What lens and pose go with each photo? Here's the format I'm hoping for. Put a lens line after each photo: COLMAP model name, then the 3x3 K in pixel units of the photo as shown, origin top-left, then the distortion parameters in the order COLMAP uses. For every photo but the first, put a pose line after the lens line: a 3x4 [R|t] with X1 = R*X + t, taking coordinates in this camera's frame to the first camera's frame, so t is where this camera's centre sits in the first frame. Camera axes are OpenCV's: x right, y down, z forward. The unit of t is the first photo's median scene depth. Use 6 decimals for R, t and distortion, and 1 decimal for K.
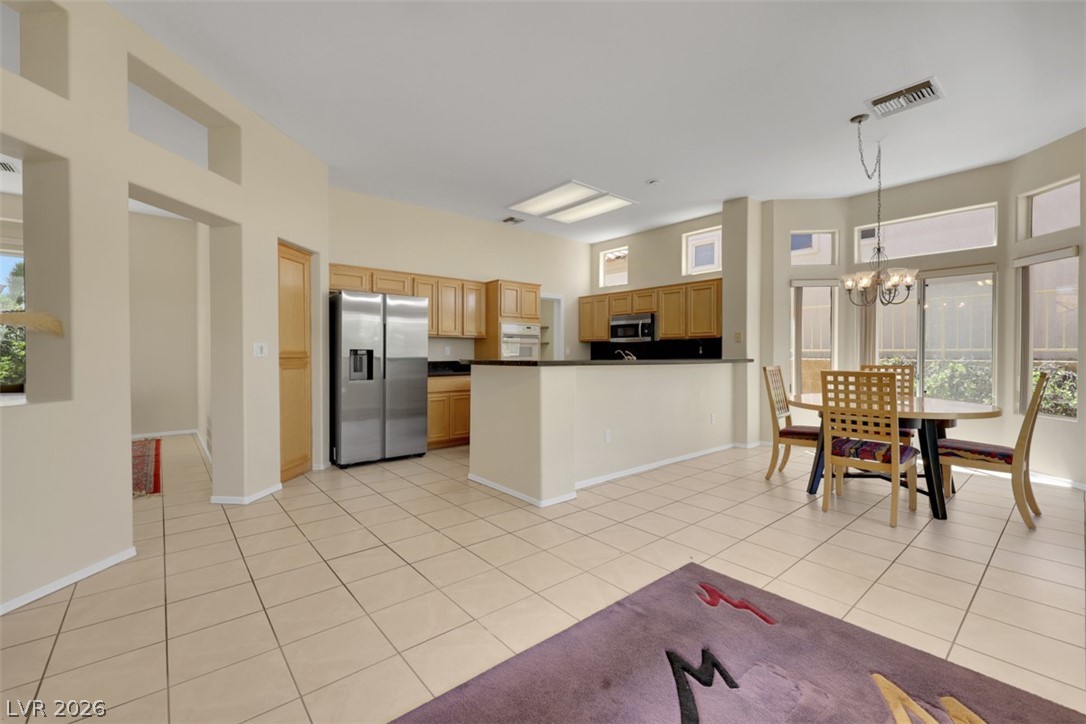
lens RADIAL K [[449.3, 0, 528.0], [0, 449.3, 357.6], [0, 0, 1]] dist [-0.001602, 0.000884]
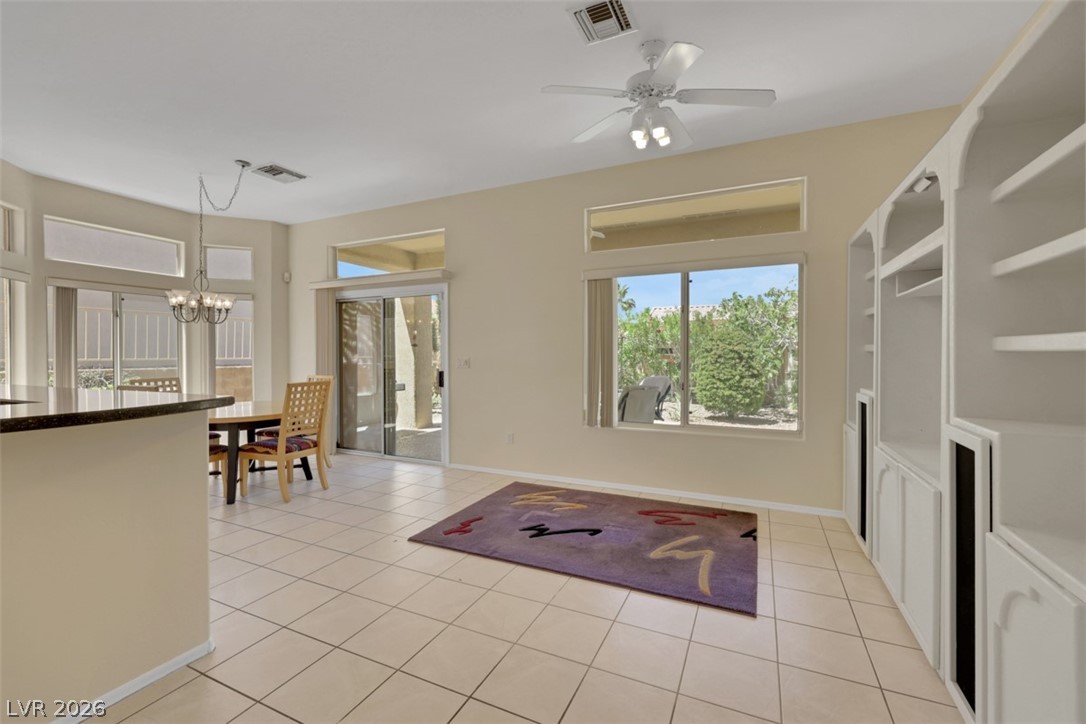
lens RADIAL K [[449.3, 0, 542.0], [0, 449.3, 356.0], [0, 0, 1]] dist [-0.001602, 0.000884]
pose [[-0.432441, -0.006809, 0.901636, -0.452347], [0.011460, 0.999849, 0.013047, -0.032593], [-0.901589, 0.015975, -0.432298, 0.579838]]
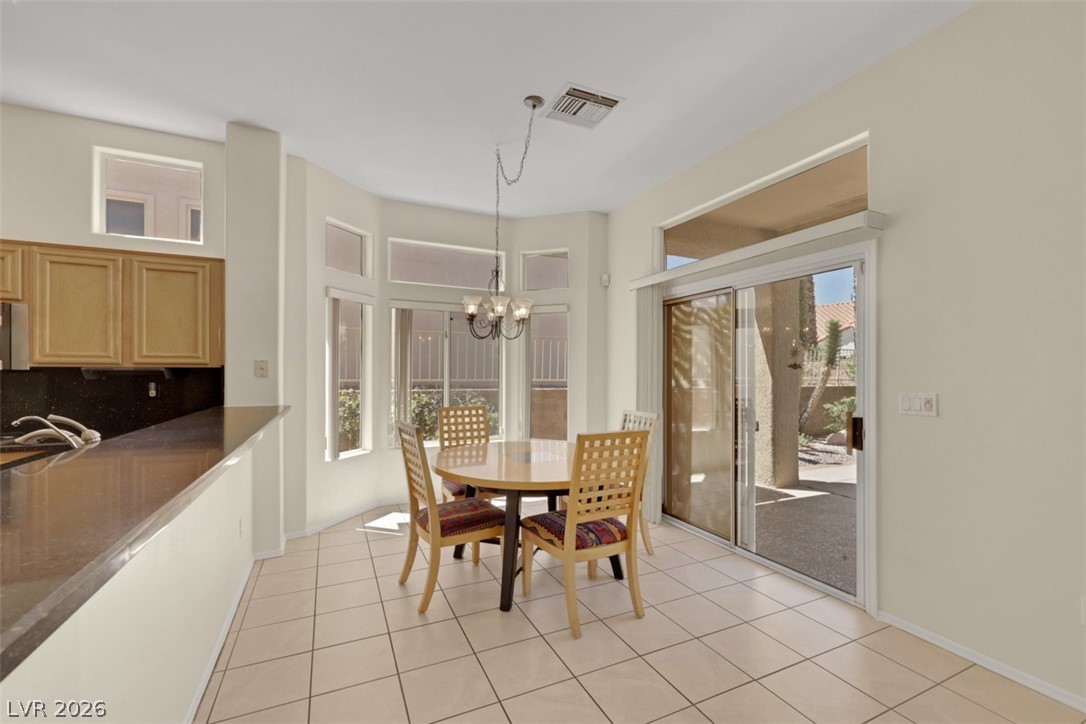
lens RADIAL K [[449.3, 0, 549.8], [0, 449.3, 371.2], [0, 0, 1]] dist [-0.001602, 0.000884]
pose [[0.243054, 0.003174, 0.970008, 0.001635], [0.007488, 0.999959, -0.005148, -0.040617], [-0.969984, 0.008515, 0.243020, 0.558190]]
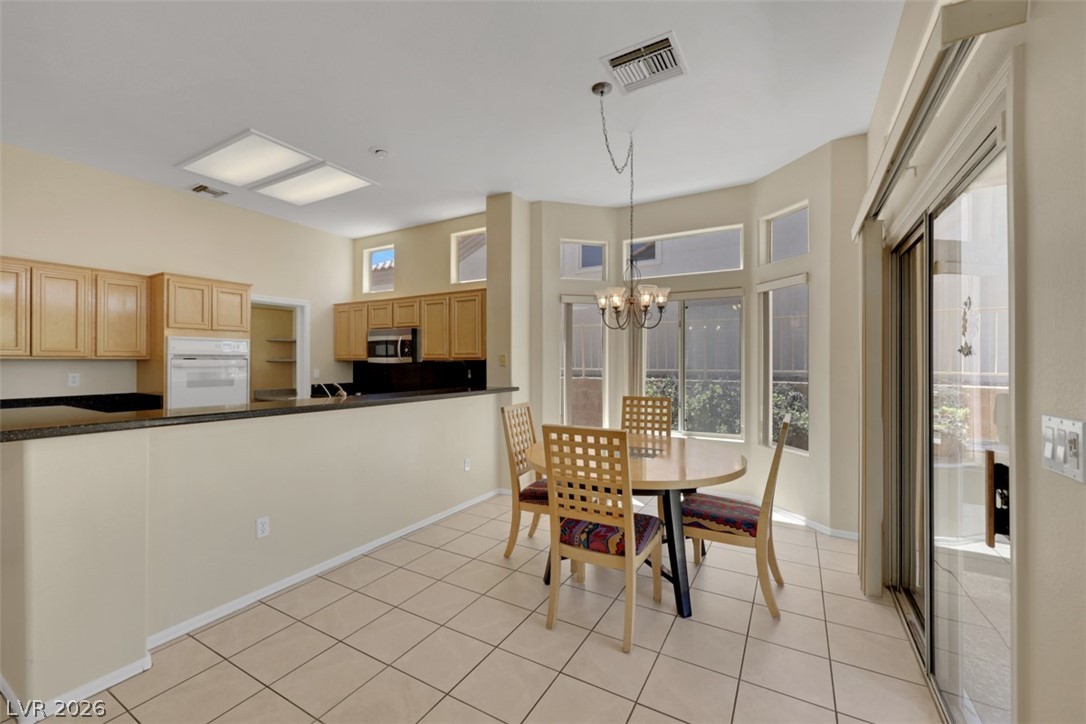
lens RADIAL K [[449.3, 0, 524.3], [0, 449.3, 360.9], [0, 0, 1]] dist [-0.001602, 0.000884]
pose [[0.941494, 0.000679, 0.337030, 0.251857], [0.003327, 0.999931, -0.011308, -0.039254], [-0.337014, 0.011768, 0.941426, 0.230015]]
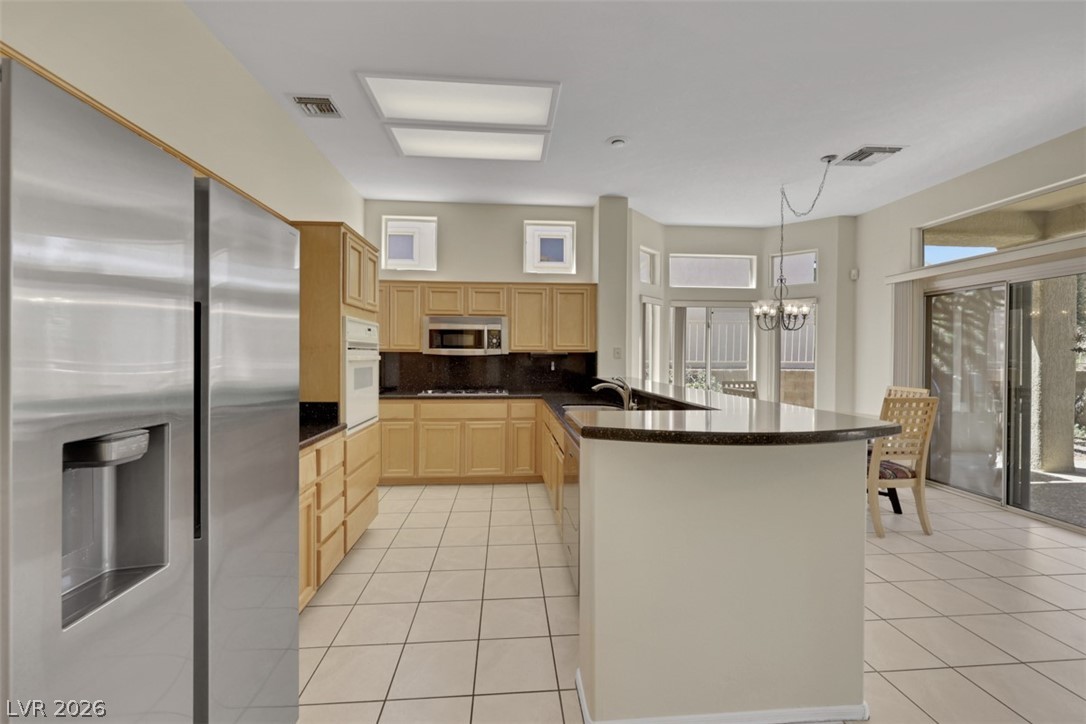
lens RADIAL K [[449.3, 0, 549.6], [0, 449.3, 359.0], [0, 0, 1]] dist [-0.001602, 0.000884]
pose [[0.557195, -0.009102, 0.830332, -0.381817], [0.006470, 0.999957, 0.006620, -0.044787], [-0.830356, 0.001683, 0.557230, 0.684225]]
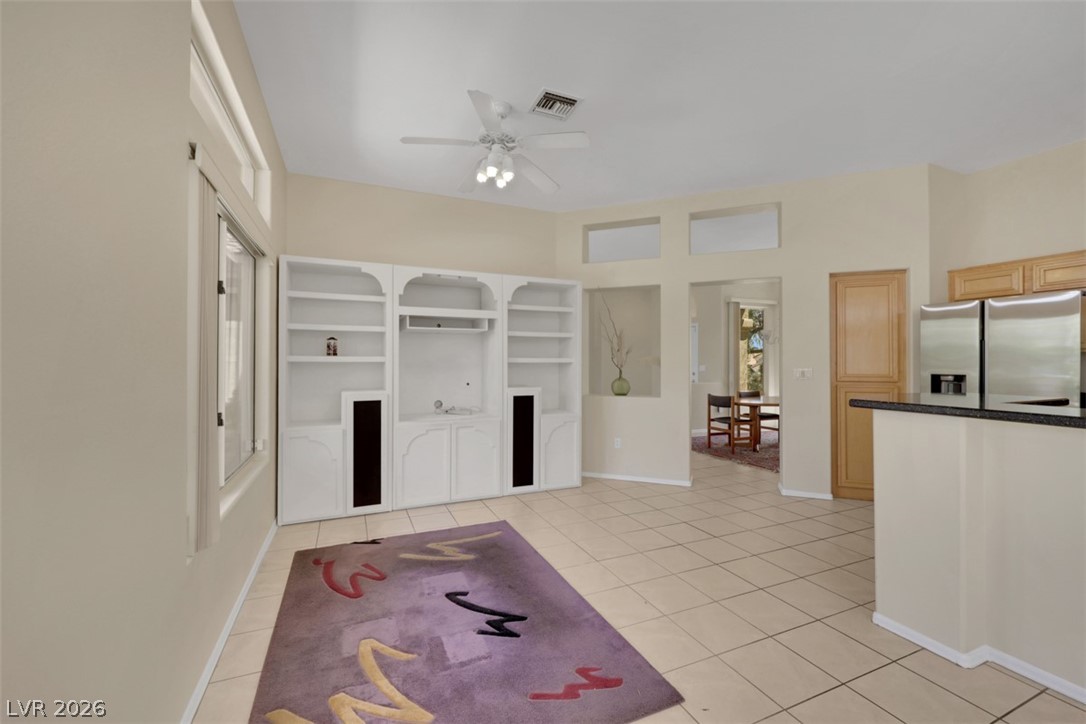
lens RADIAL K [[449.3, 0, 557.3], [0, 449.3, 363.7], [0, 0, 1]] dist [-0.001602, 0.000884]
pose [[-0.260736, -0.007599, -0.965380, 0.514368], [-0.010047, 0.999936, -0.005157, -0.022791], [0.965358, 0.008355, -0.260796, 0.472698]]
